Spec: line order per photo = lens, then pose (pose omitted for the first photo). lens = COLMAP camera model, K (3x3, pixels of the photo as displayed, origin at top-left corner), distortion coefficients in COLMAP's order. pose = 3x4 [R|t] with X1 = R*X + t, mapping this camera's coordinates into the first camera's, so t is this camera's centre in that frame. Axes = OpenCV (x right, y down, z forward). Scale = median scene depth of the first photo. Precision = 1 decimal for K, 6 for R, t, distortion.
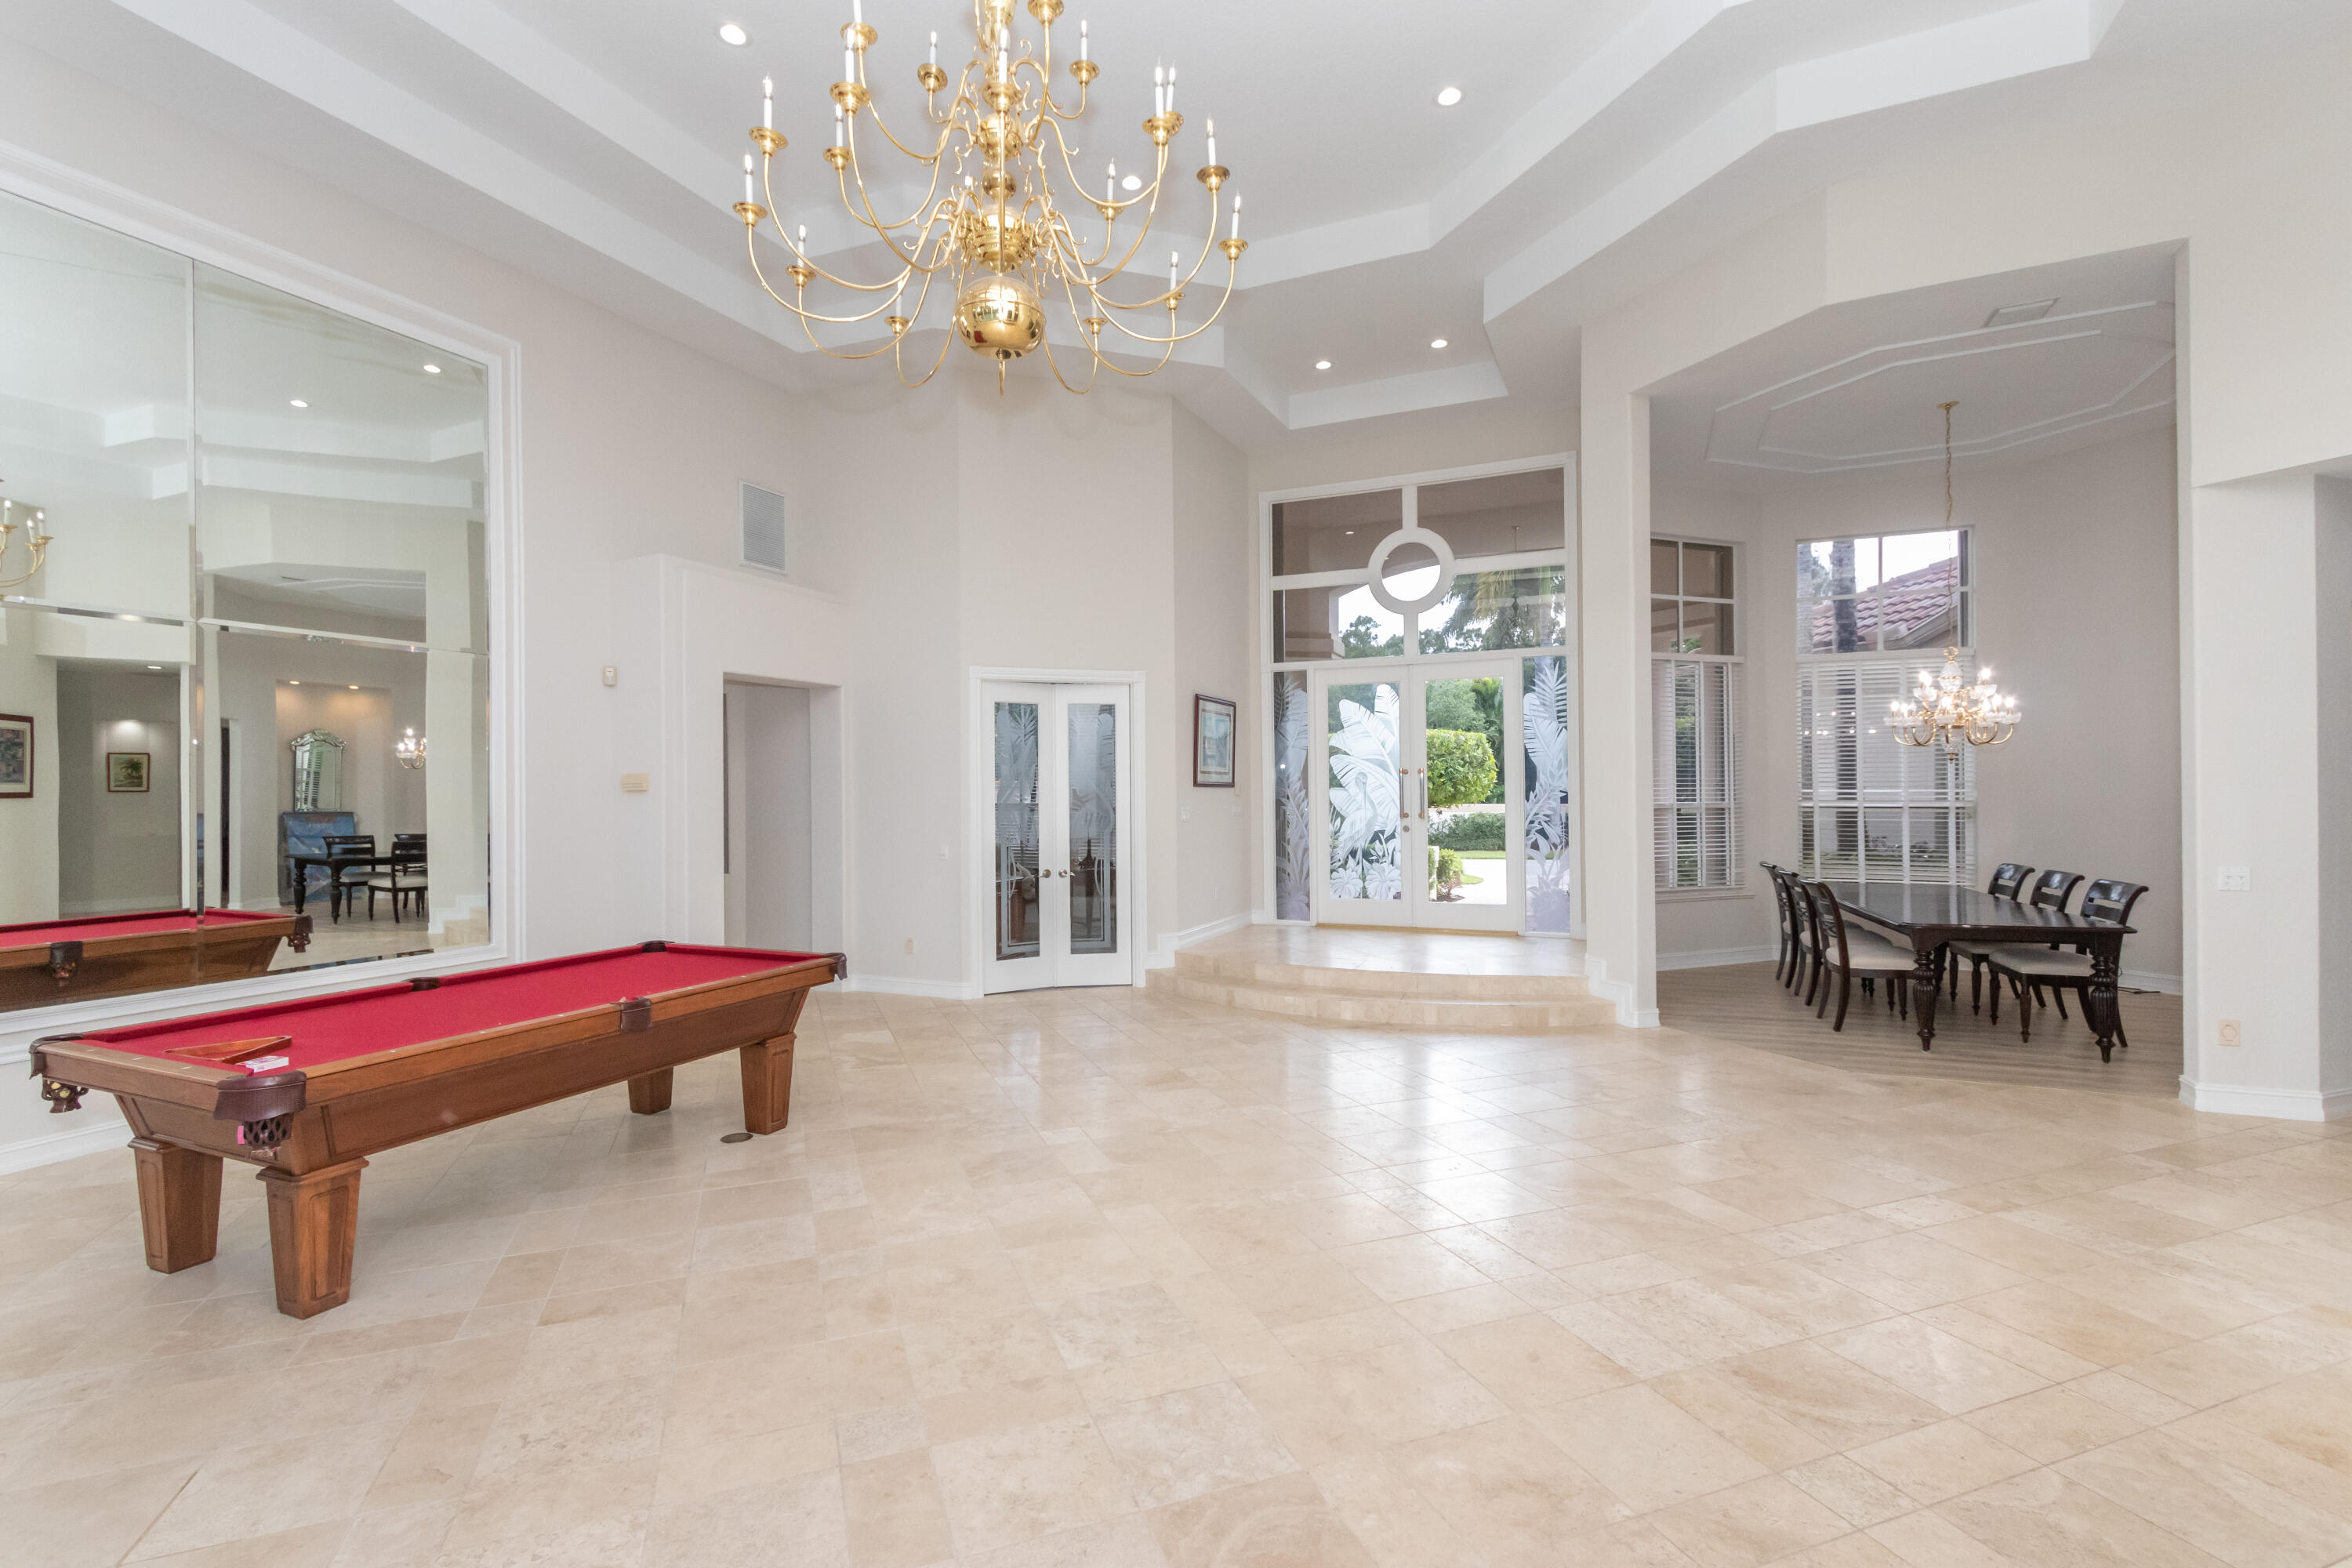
lens RADIAL K [[1079.3, 0, 1164.4], [0, 1079.3, 783.4], [0, 0, 1]] dist [0.009916, 0.000015]
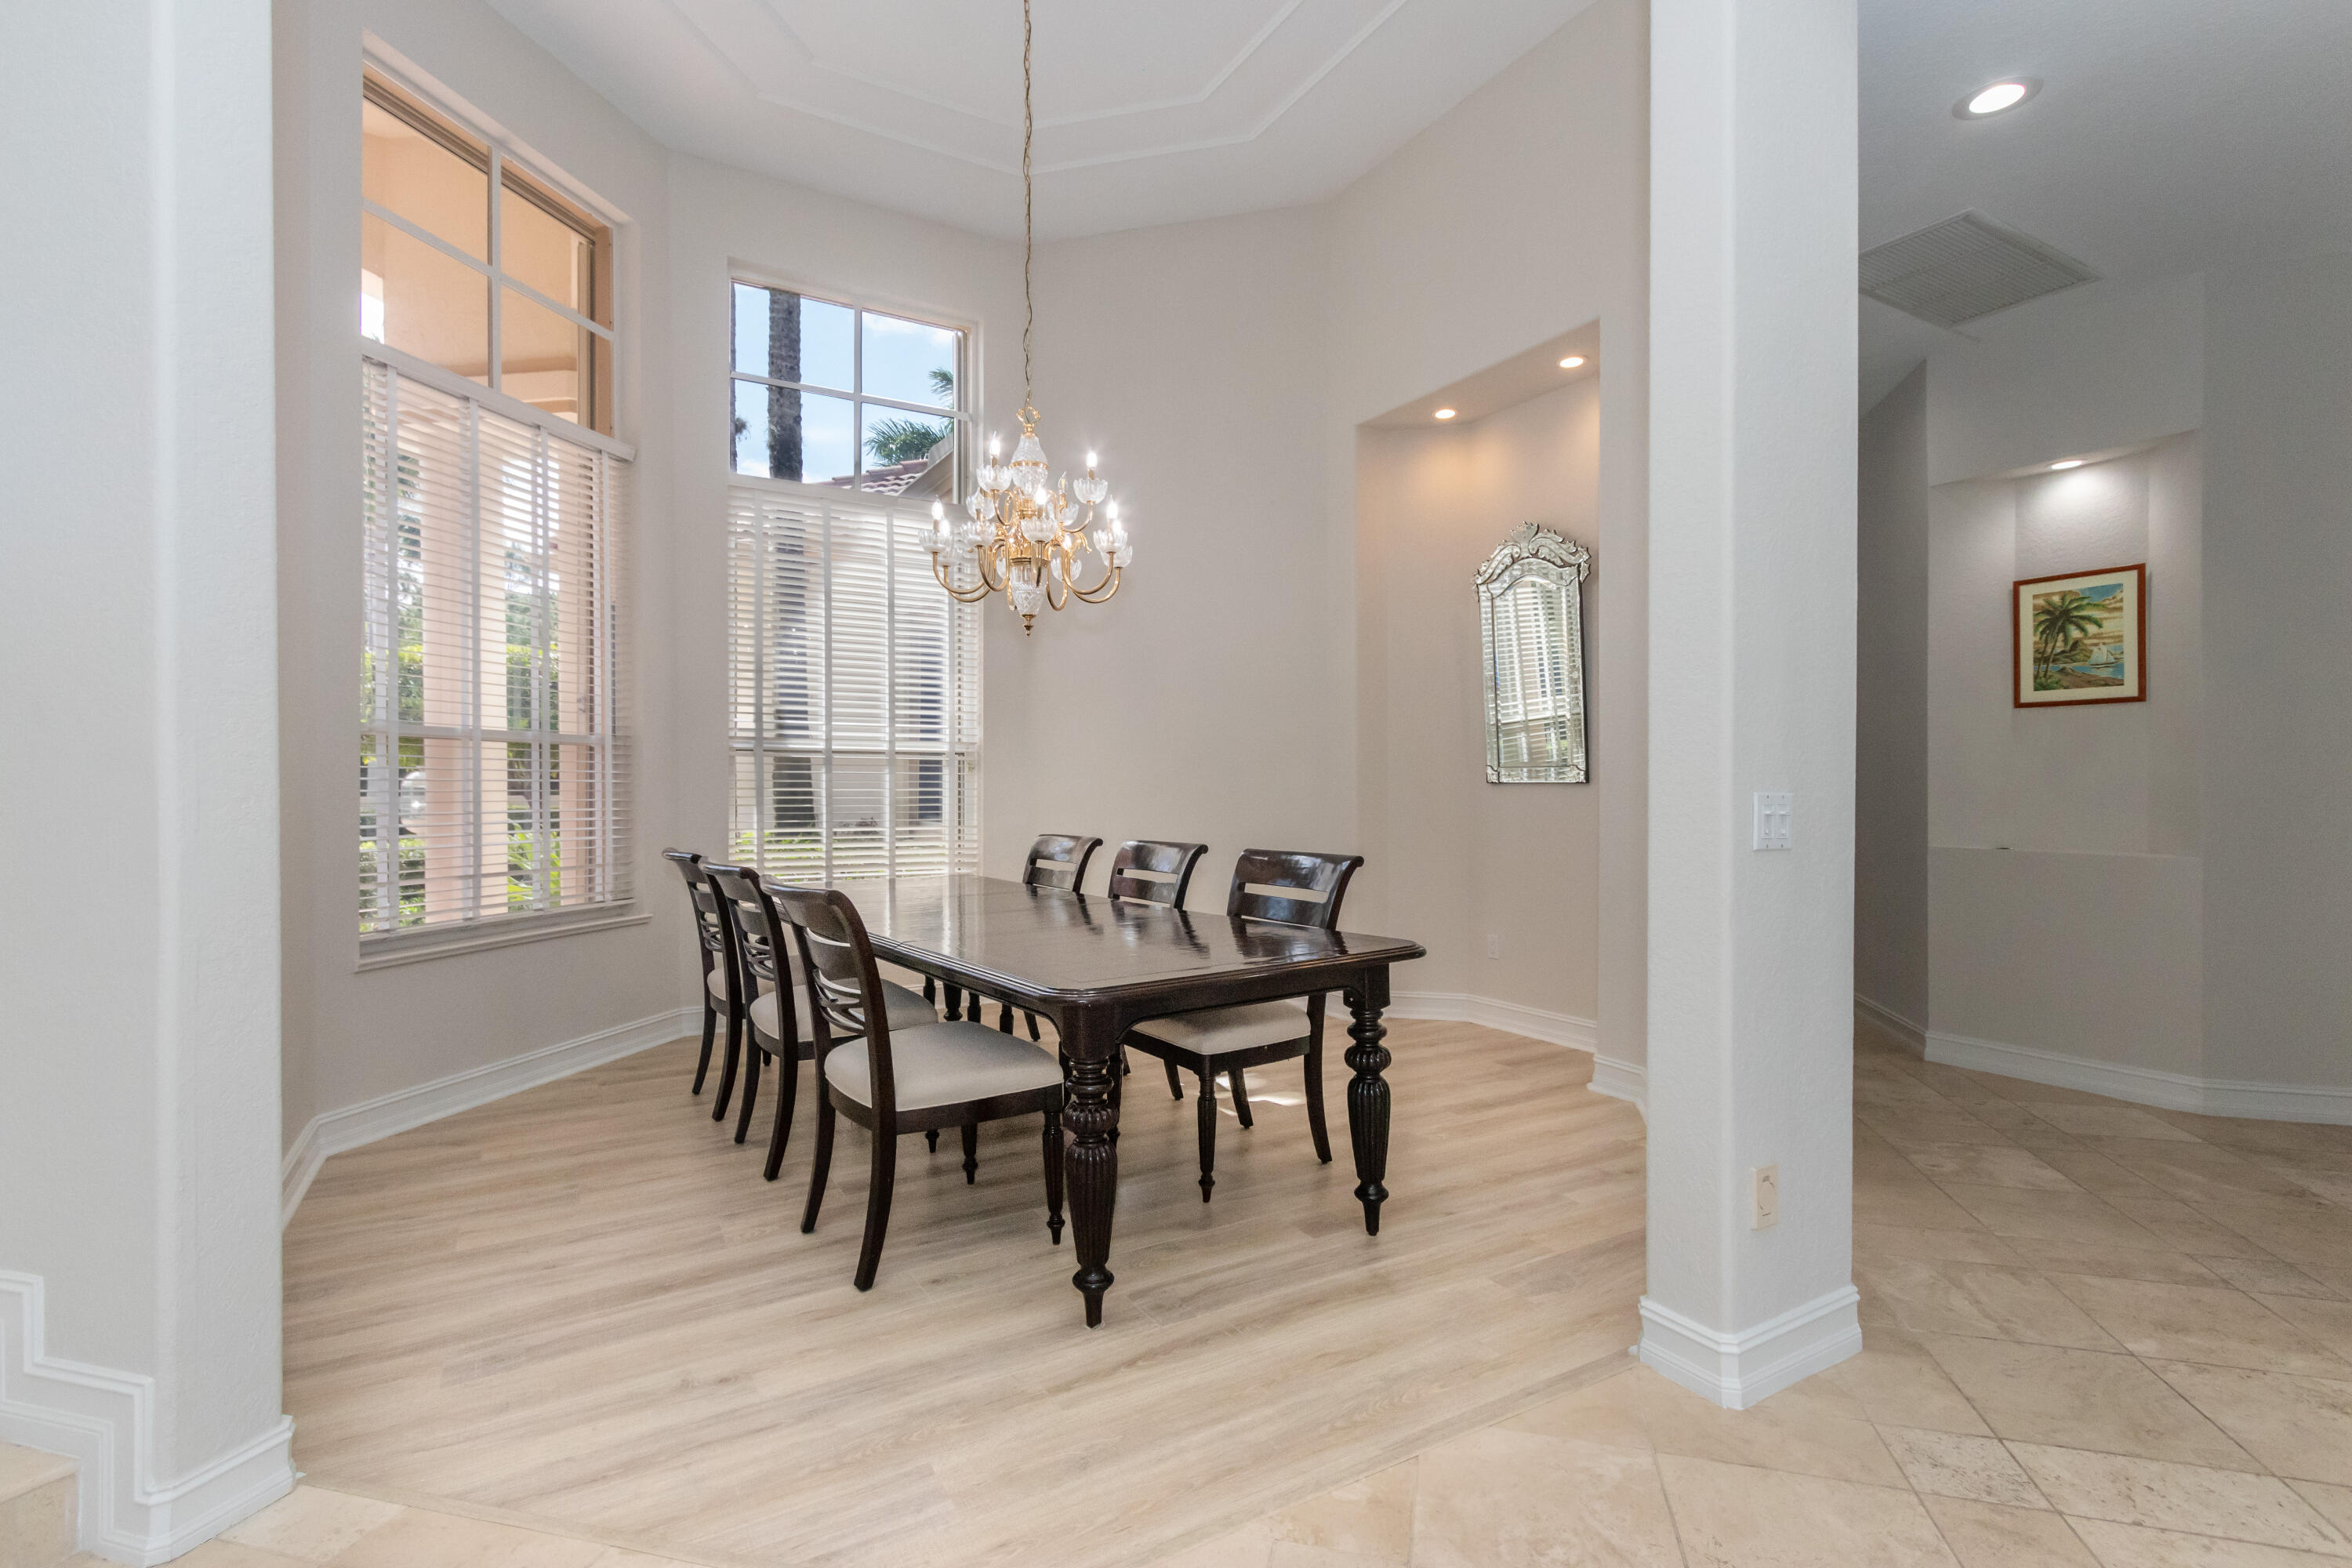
lens RADIAL K [[1050.4, 0, 1108.9], [0, 1050.4, 781.8], [0, 0, 1]] dist [0.012519, 0.000053]
pose [[0.603212, 0.011141, 0.797503, 0.335232], [-0.013049, 0.999906, -0.004098, 0.047431], [-0.797475, -0.007935, 0.603300, 0.633790]]
